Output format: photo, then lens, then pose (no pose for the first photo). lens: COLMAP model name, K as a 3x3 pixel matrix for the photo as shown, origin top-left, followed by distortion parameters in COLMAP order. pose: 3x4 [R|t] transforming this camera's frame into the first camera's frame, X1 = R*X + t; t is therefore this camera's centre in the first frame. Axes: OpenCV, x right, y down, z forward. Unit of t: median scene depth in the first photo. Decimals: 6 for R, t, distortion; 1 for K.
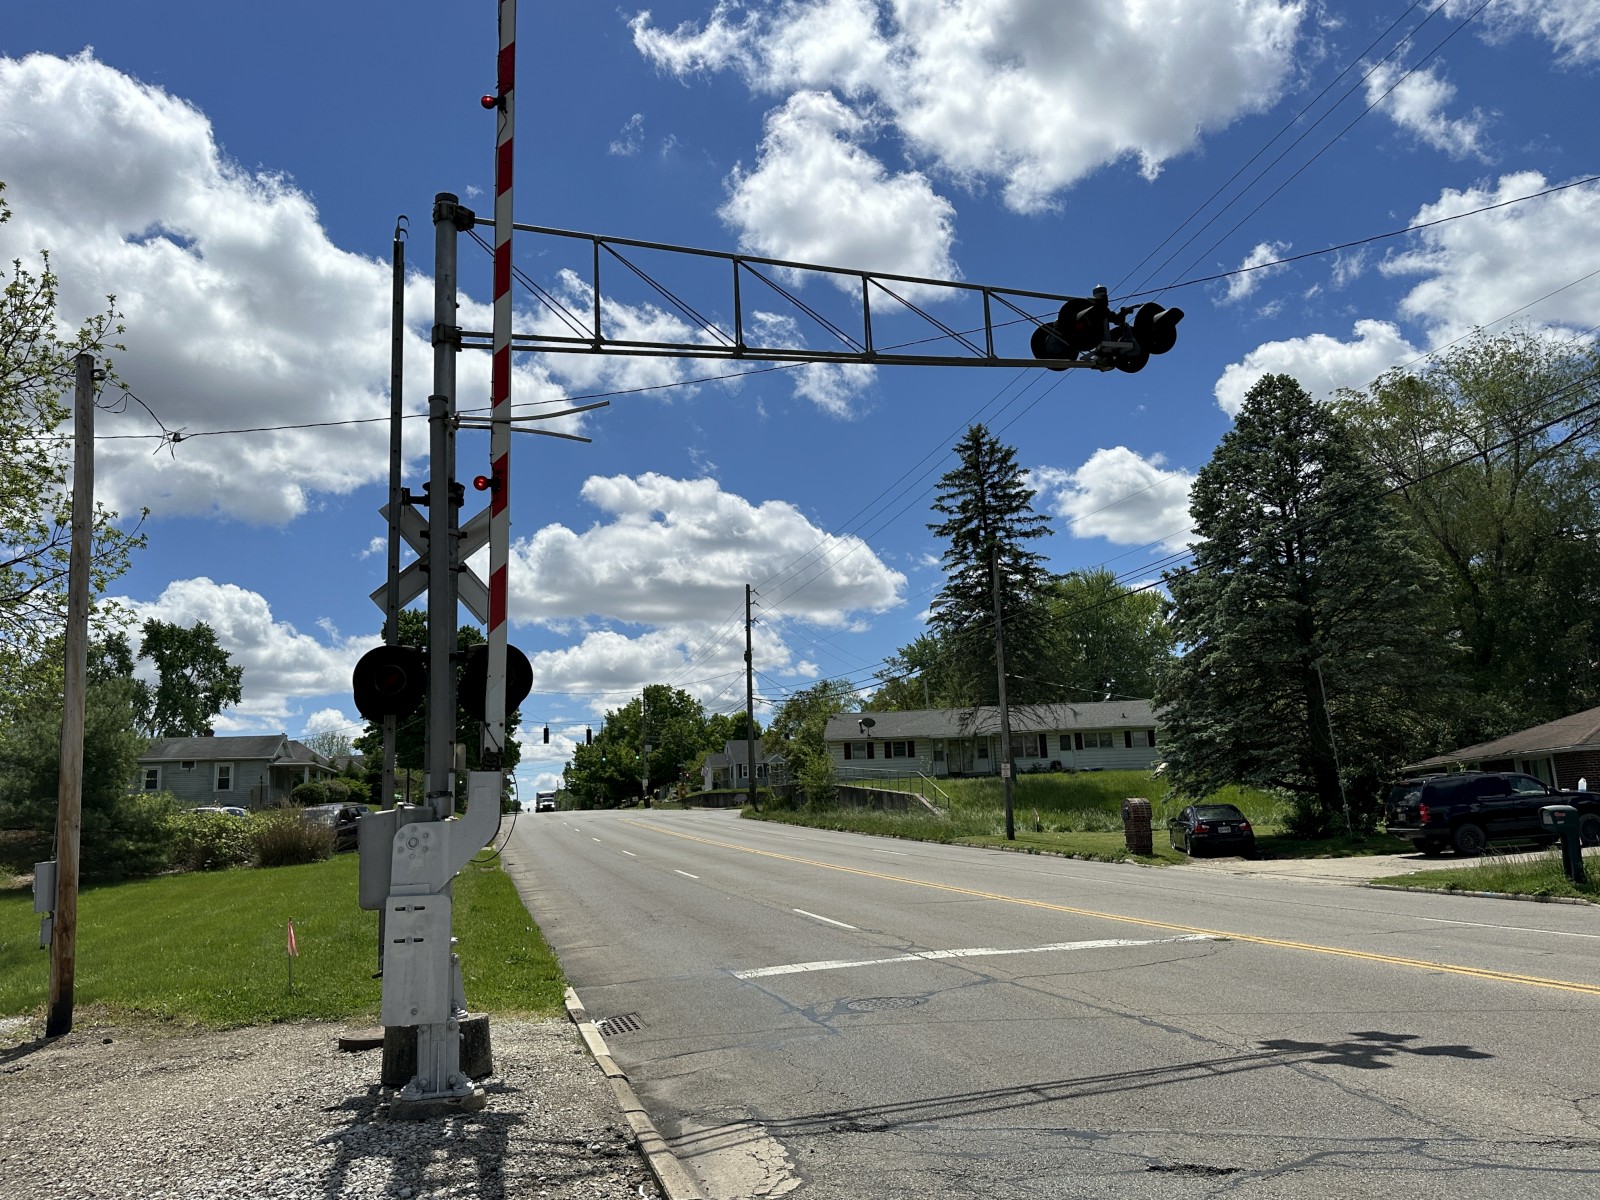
lens RADIAL K [[1254.8, 0, 803.3], [0, 1254.8, 610.9], [0, 0, 1]] dist [0.002261, -0.005397]
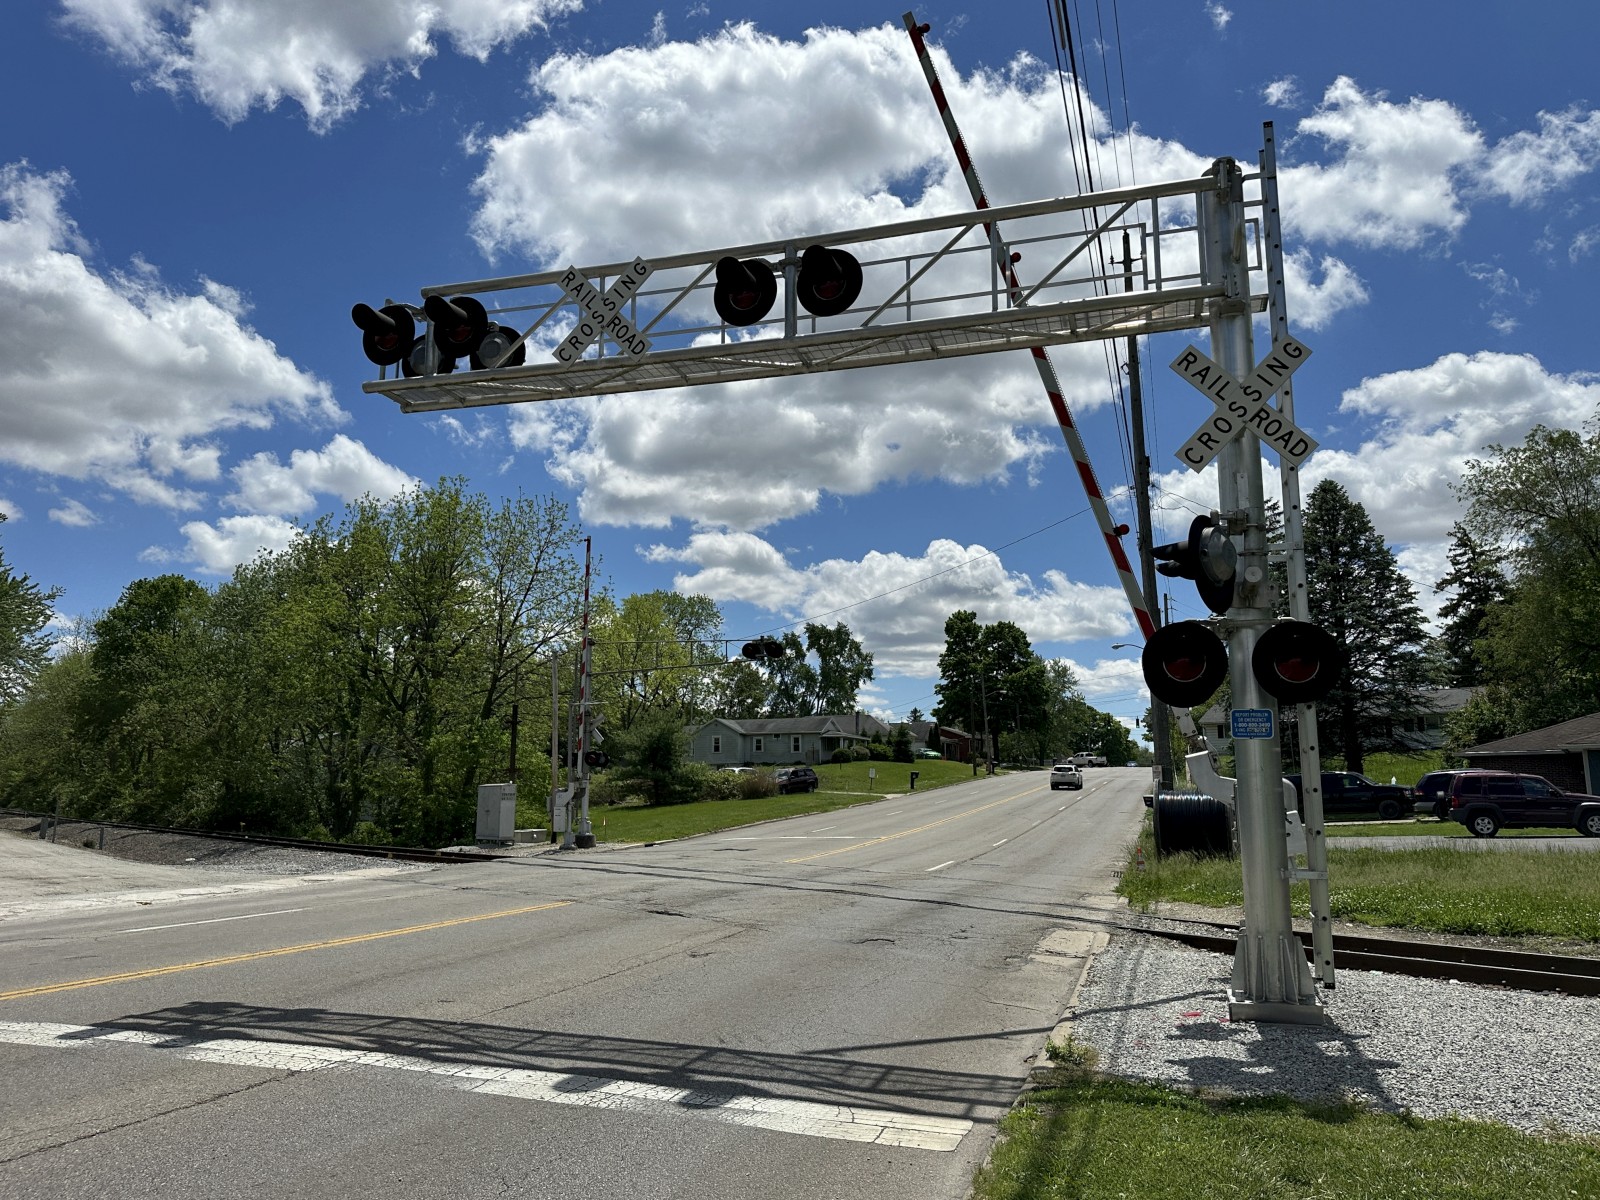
lens RADIAL K [[1227.3, 0, 785.0], [0, 1227.3, 623.8], [0, 0, 1]] dist [0.070439, -0.057458]
pose [[0.837876, -0.037048, -0.544602, 0.226063], [0.066914, 0.997141, 0.035114, -0.045162], [0.541744, -0.065862, 0.837959, -0.189127]]
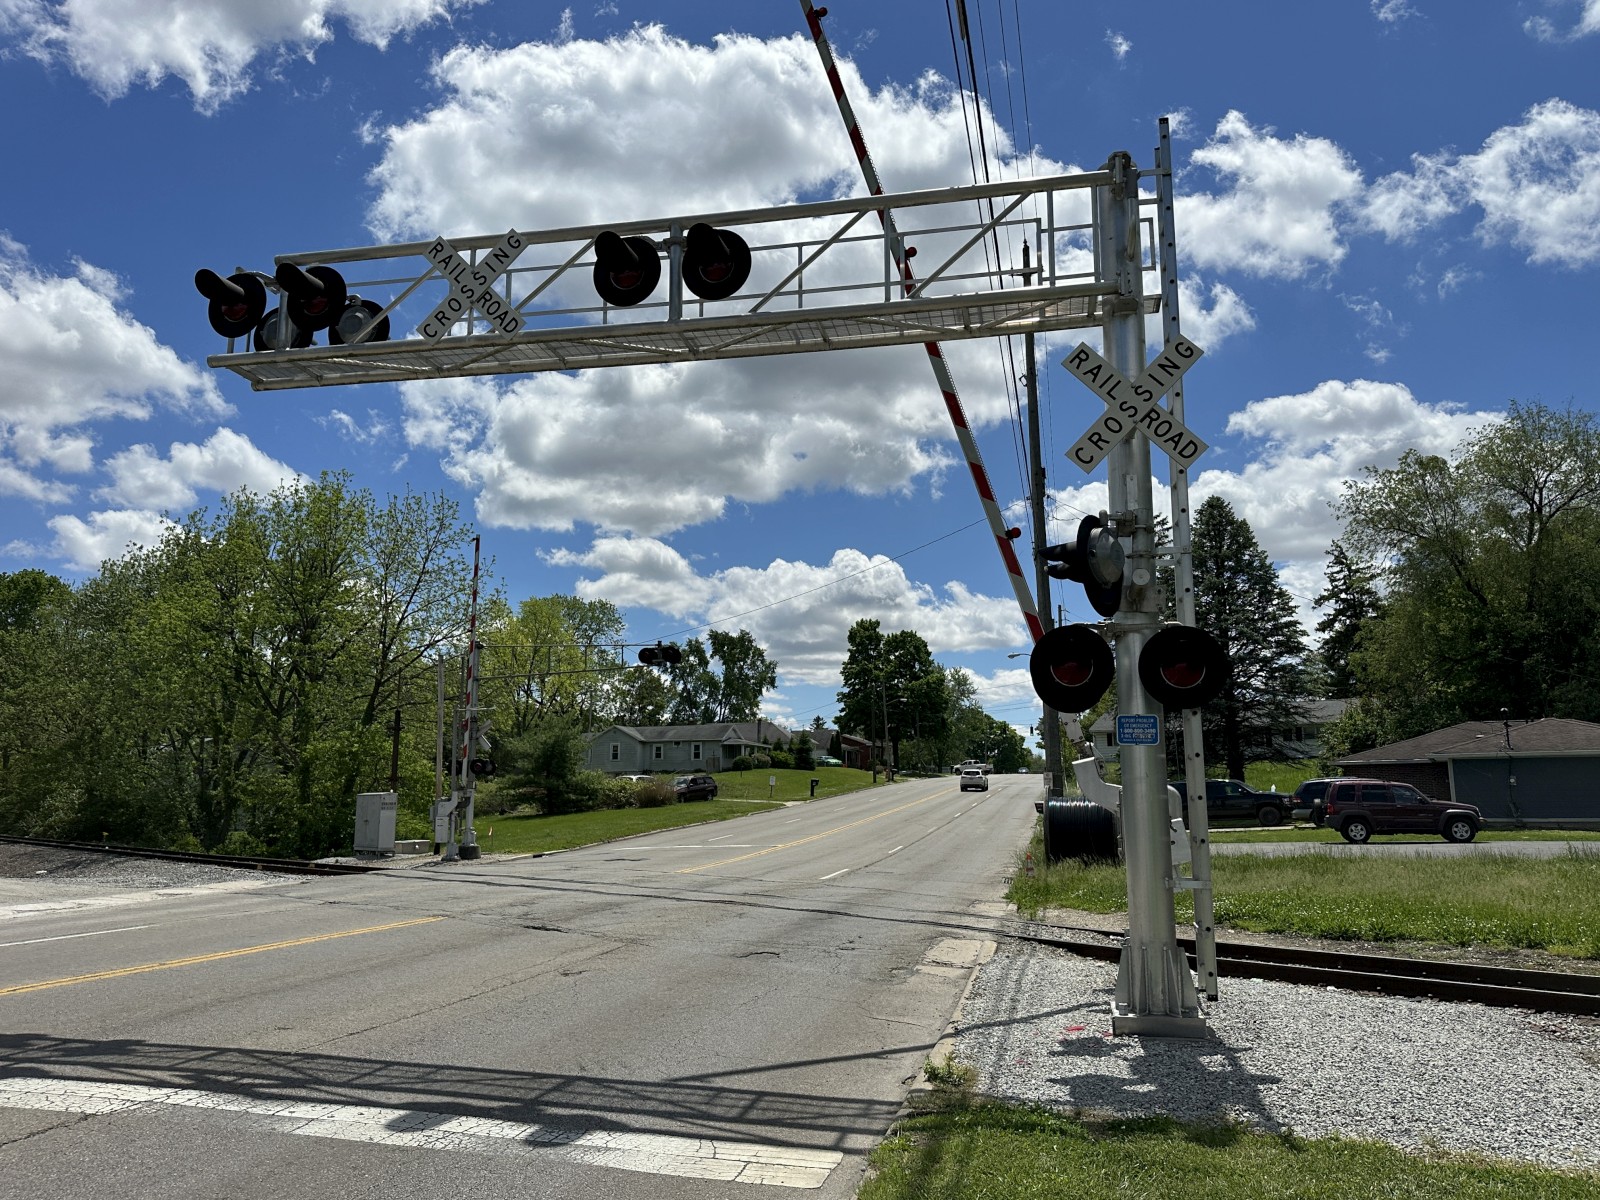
lens RADIAL K [[1227.3, 0, 798.6], [0, 1227.3, 629.0], [0, 0, 1]] dist [0.070439, -0.057458]
pose [[0.882973, -0.027687, -0.468607, 0.224988], [0.051431, 0.997955, 0.037947, -0.044003], [0.466598, -0.057607, 0.882591, -0.183170]]
